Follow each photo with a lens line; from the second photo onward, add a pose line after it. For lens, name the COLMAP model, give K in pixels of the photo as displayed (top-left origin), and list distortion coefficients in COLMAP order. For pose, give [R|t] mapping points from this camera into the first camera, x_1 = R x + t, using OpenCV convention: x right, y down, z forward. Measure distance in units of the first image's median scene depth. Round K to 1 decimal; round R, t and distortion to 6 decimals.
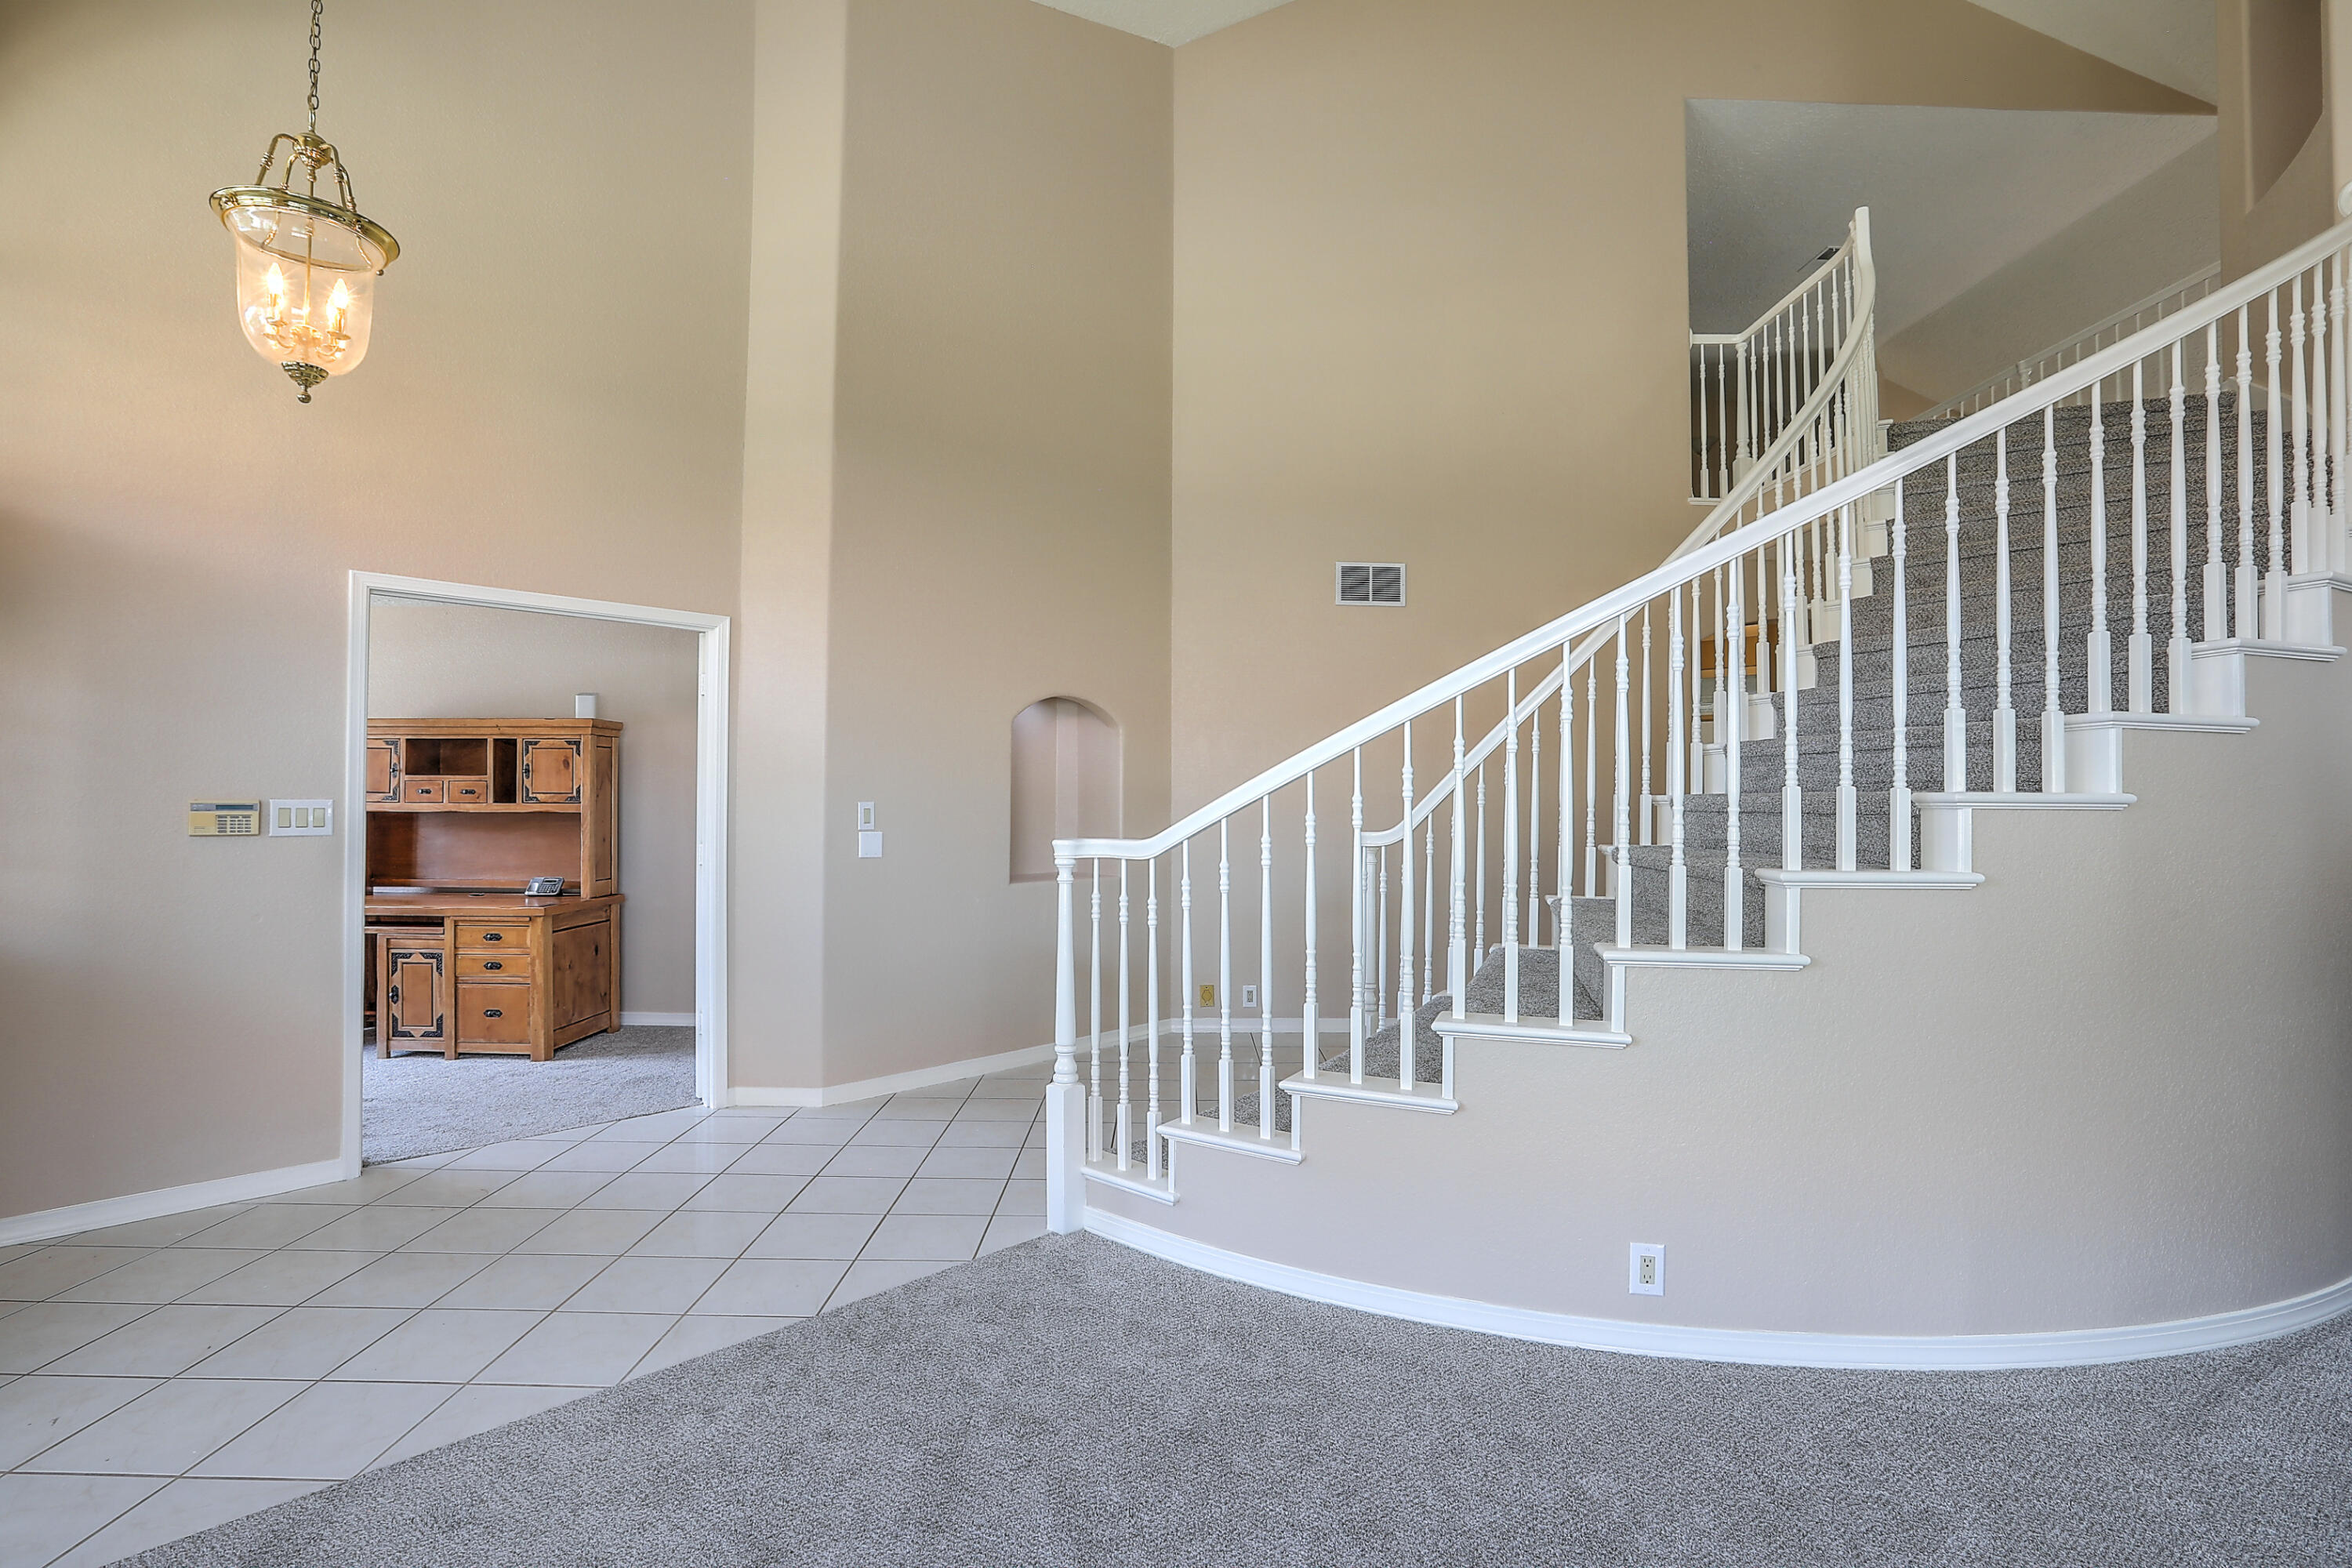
lens RADIAL K [[1064.1, 0, 1176.0], [0, 1064.1, 784.0], [0, 0, 1]] dist [-0.047695, 0.015076]
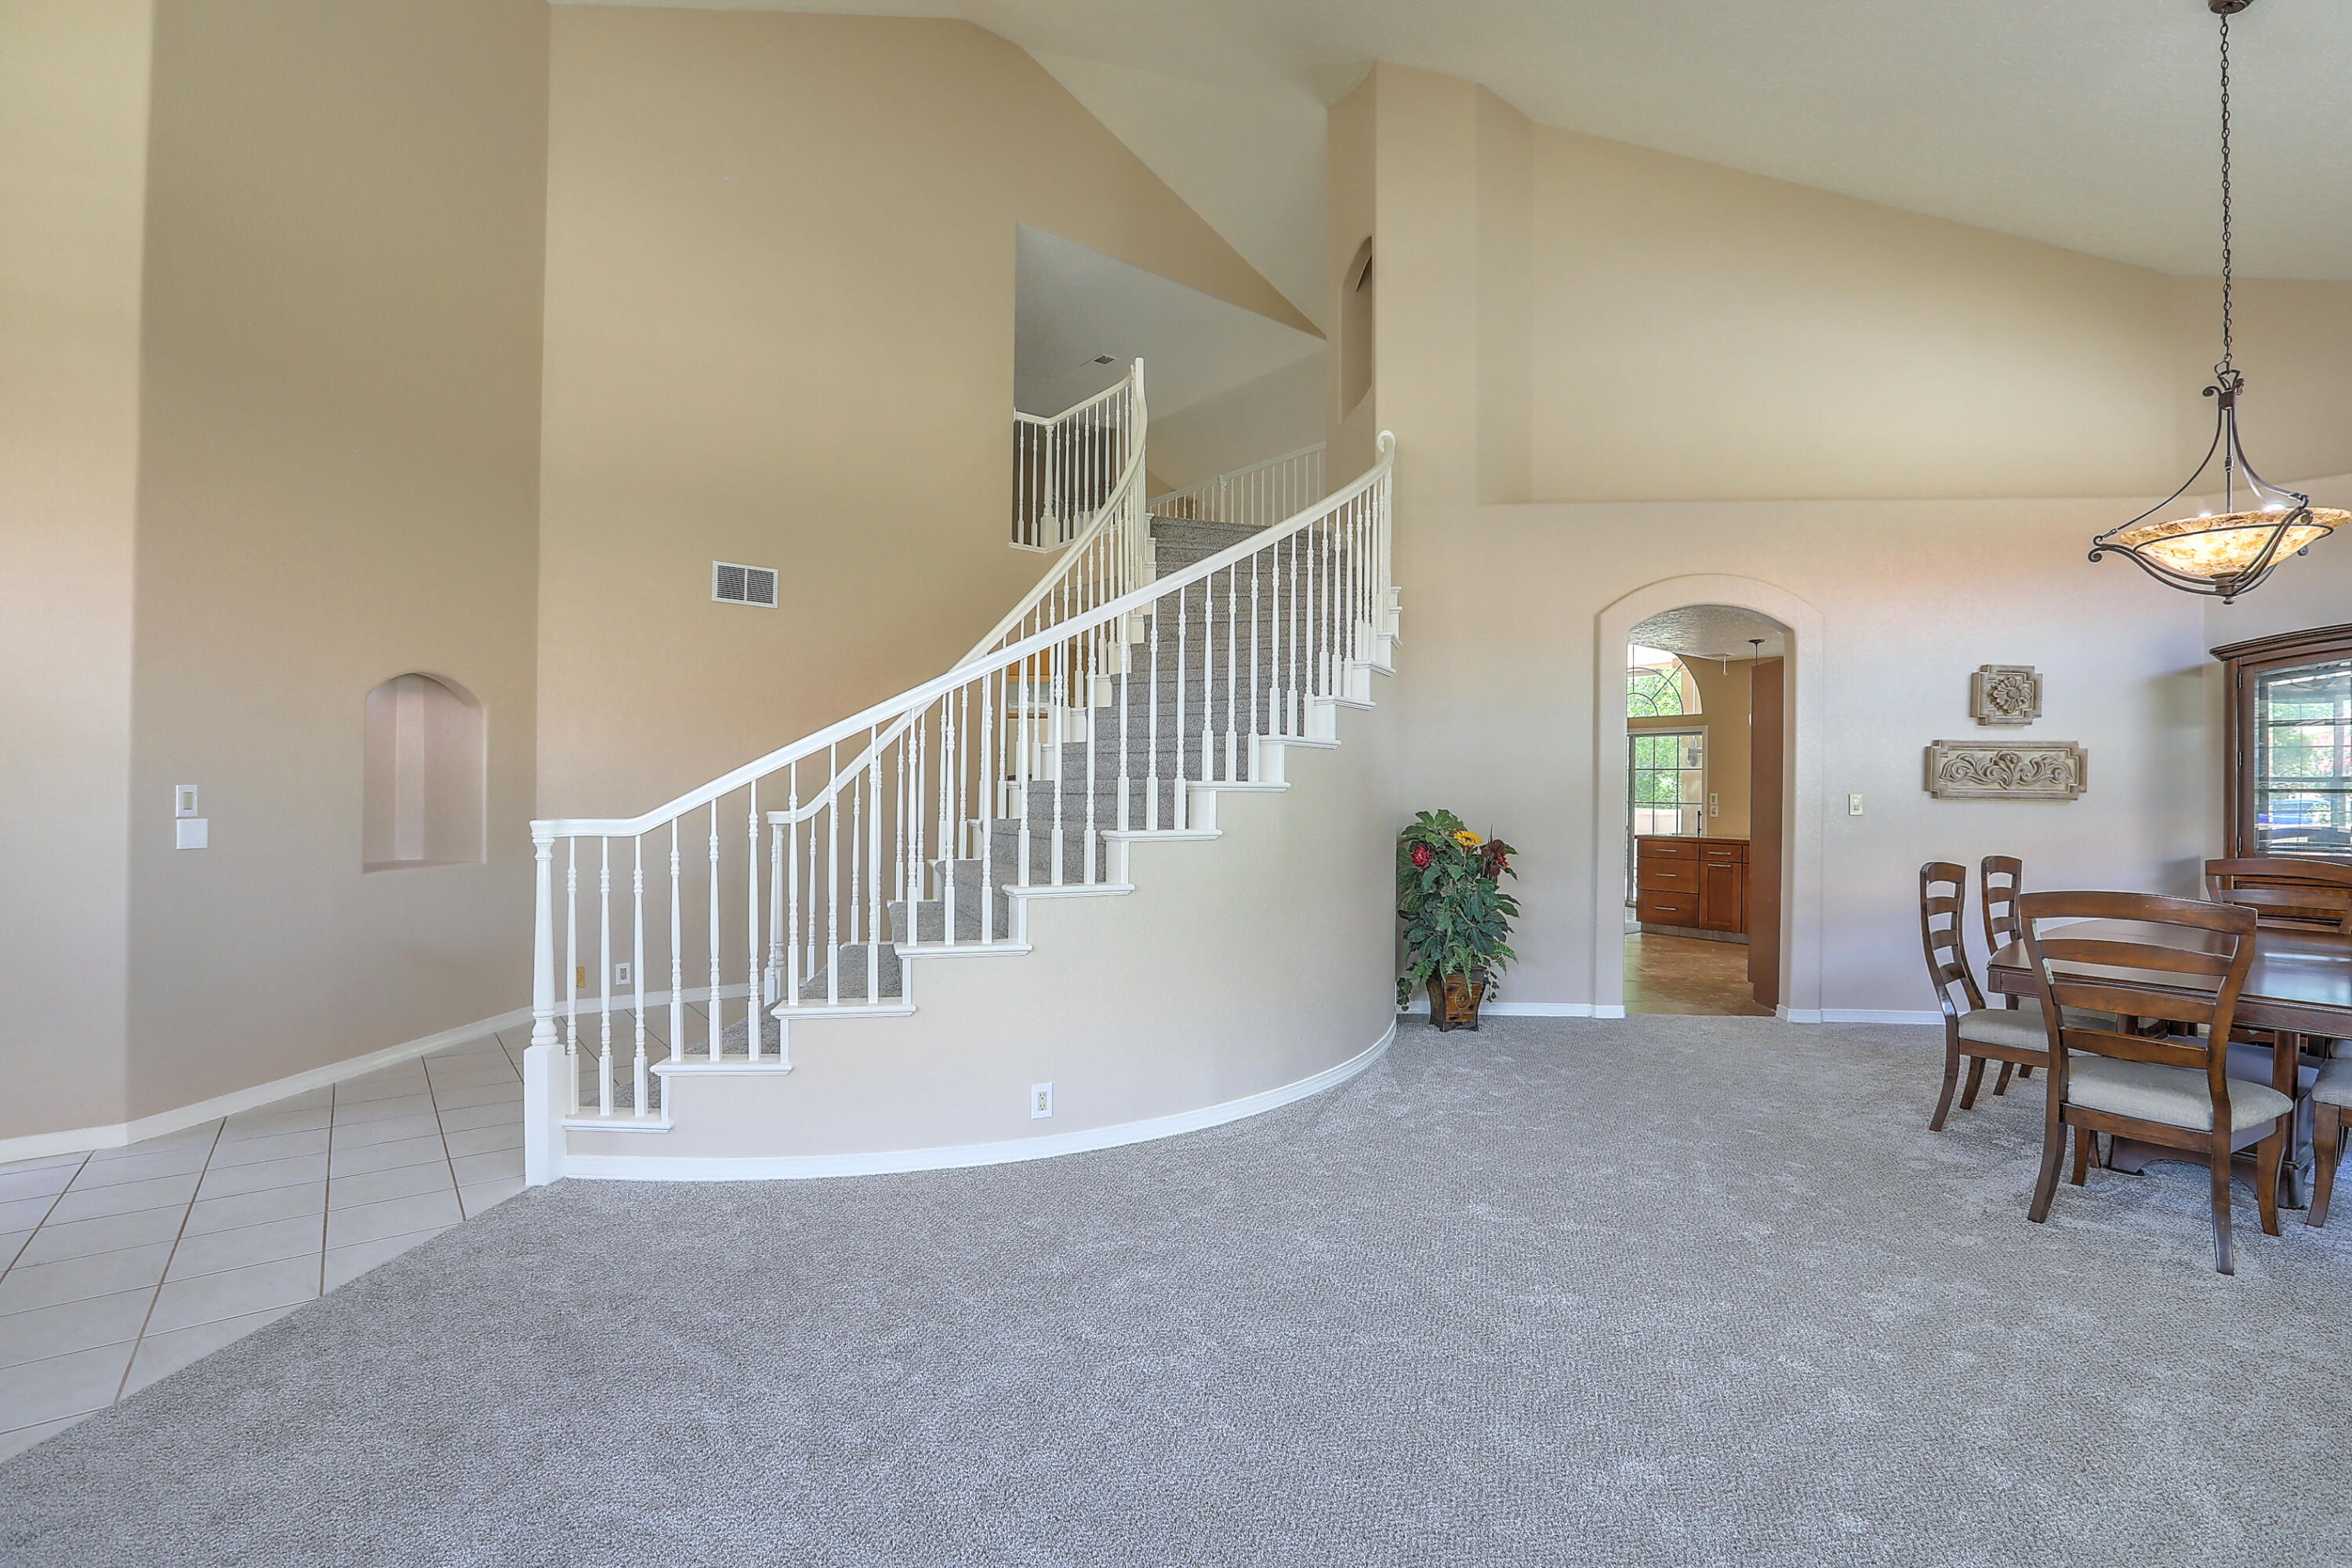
lens RADIAL K [[1064.1, 0, 1176.0], [0, 1064.1, 784.0], [0, 0, 1]] dist [-0.047695, 0.015076]
pose [[0.787489, 0.002680, 0.616323, -0.279913], [-0.012376, 0.999858, 0.011465, -0.005305], [-0.616204, -0.016656, 0.787410, -0.252252]]
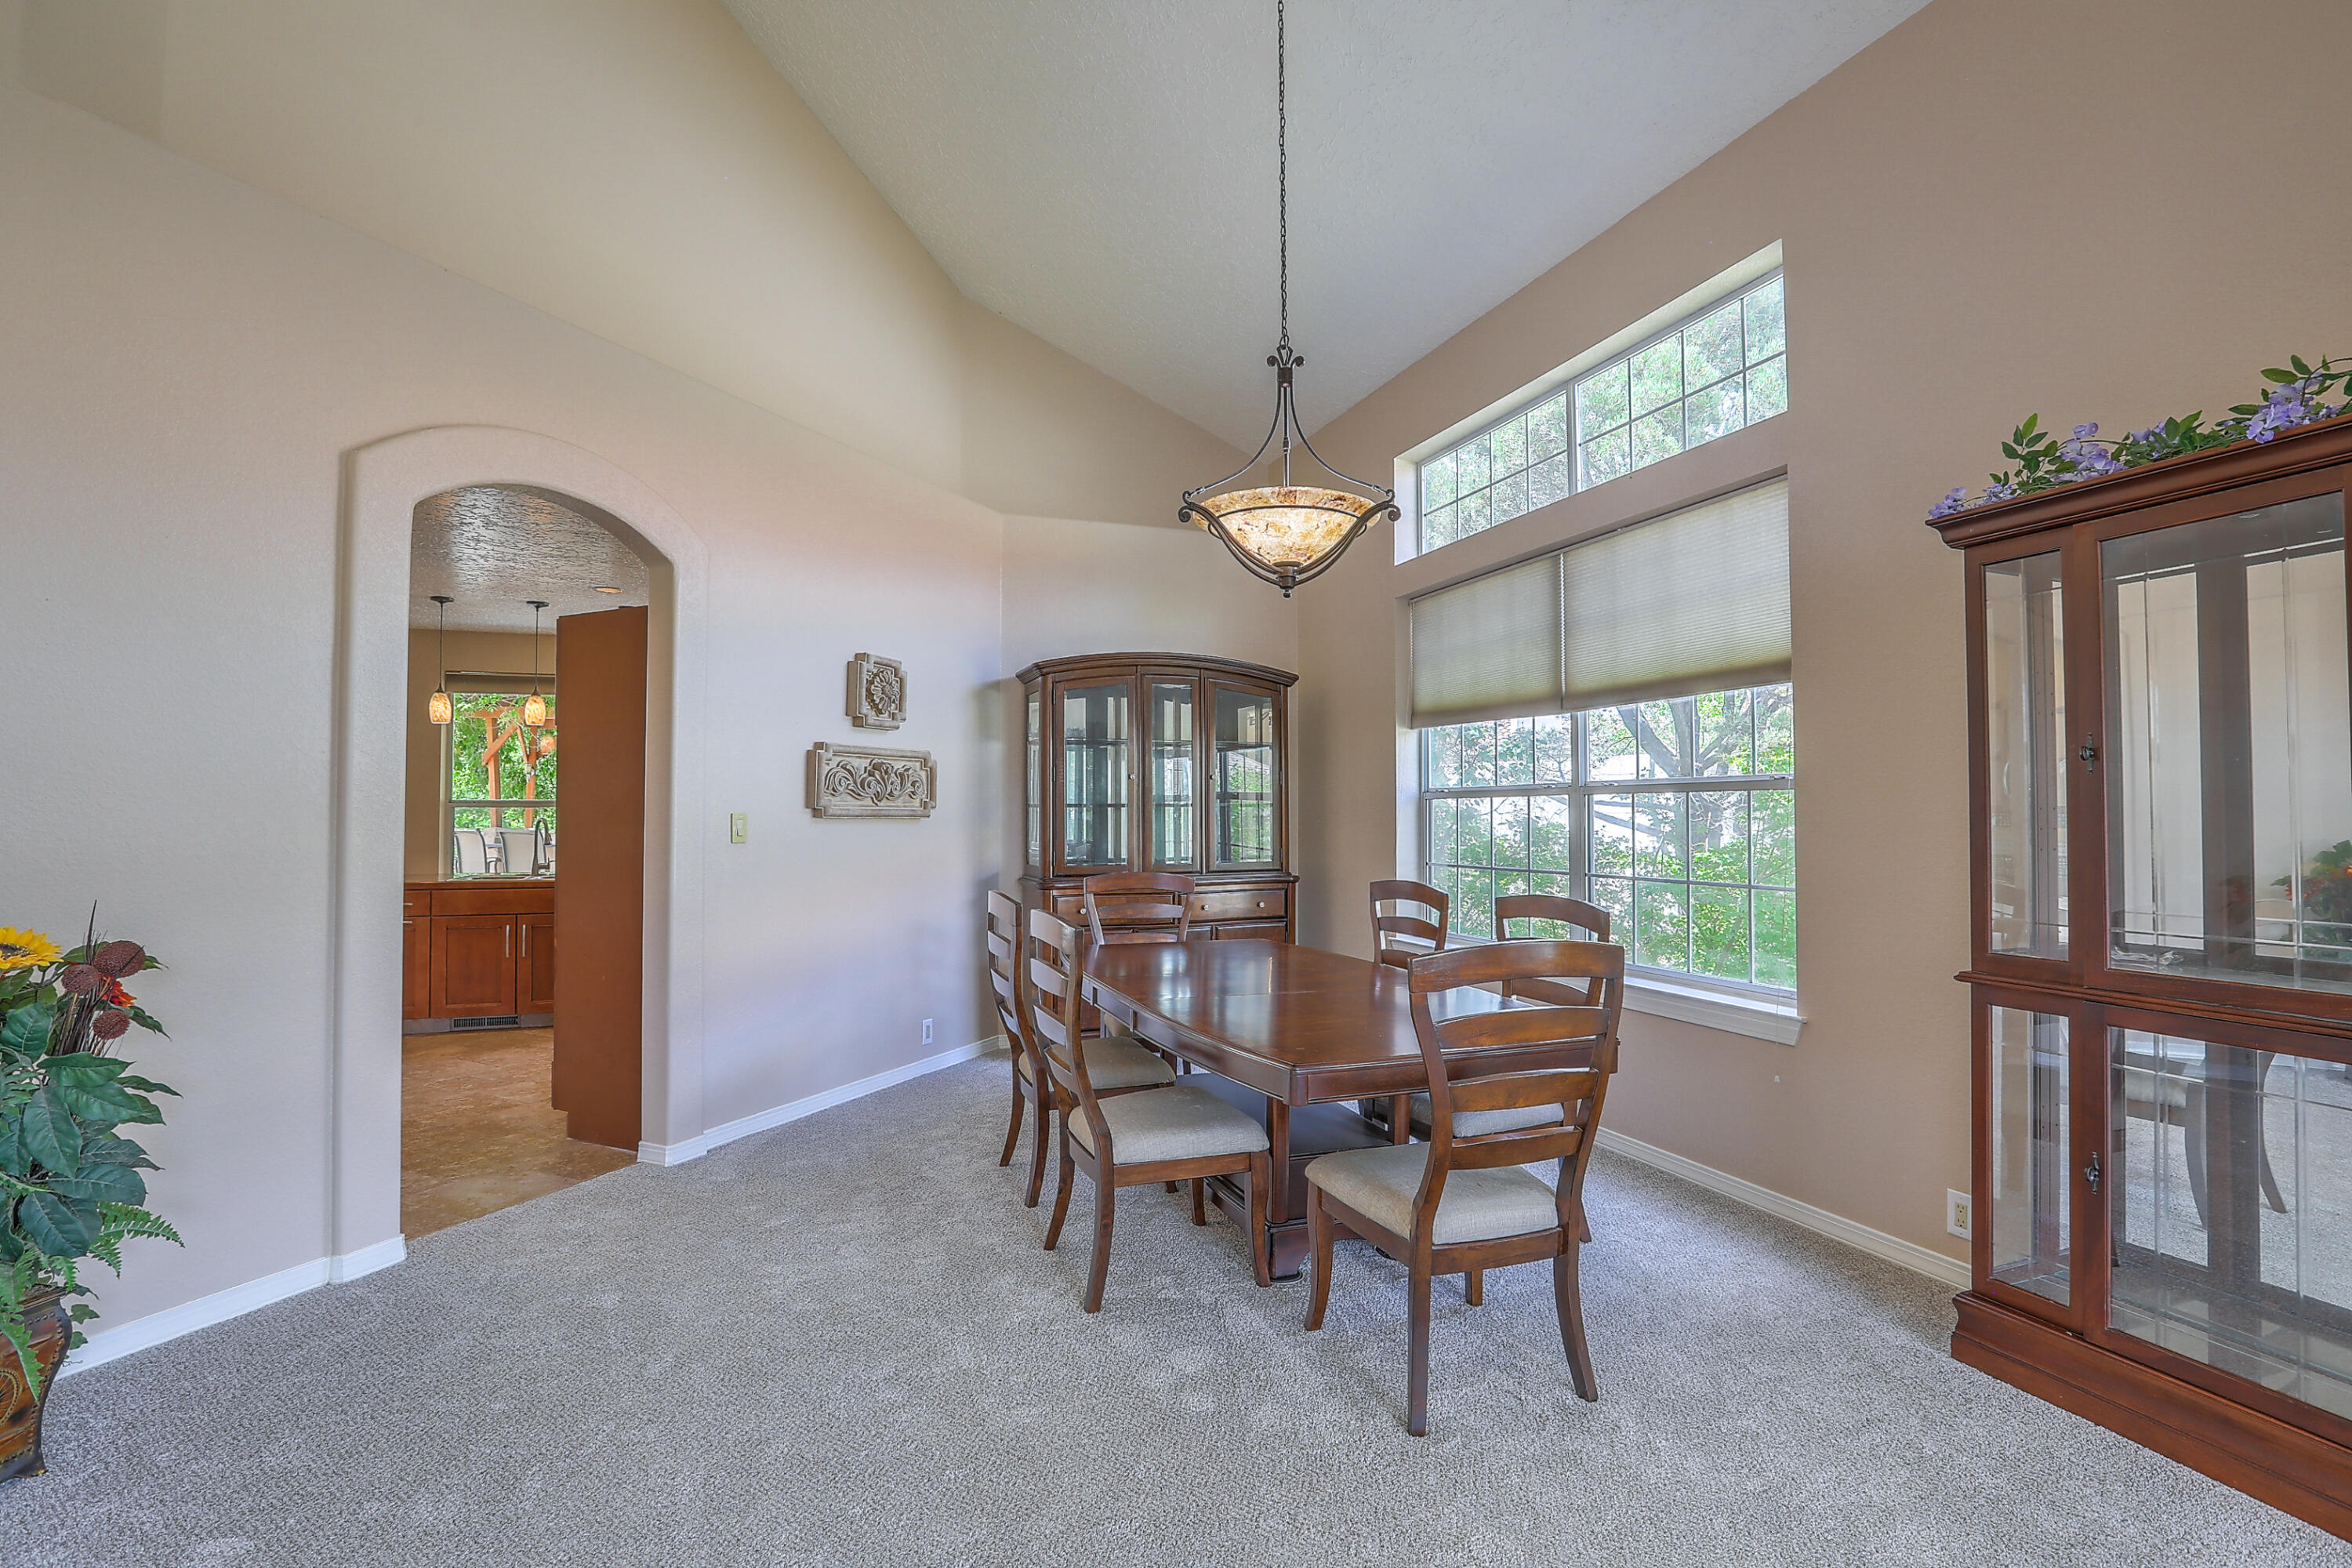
lens RADIAL K [[1064.1, 0, 1176.0], [0, 1064.1, 784.0], [0, 0, 1]] dist [-0.047695, 0.015076]
pose [[-0.342207, 0.020478, 0.939402, 0.439684], [-0.011556, 0.999595, -0.026000, 0.011993], [-0.939554, -0.019753, -0.341831, 0.455235]]
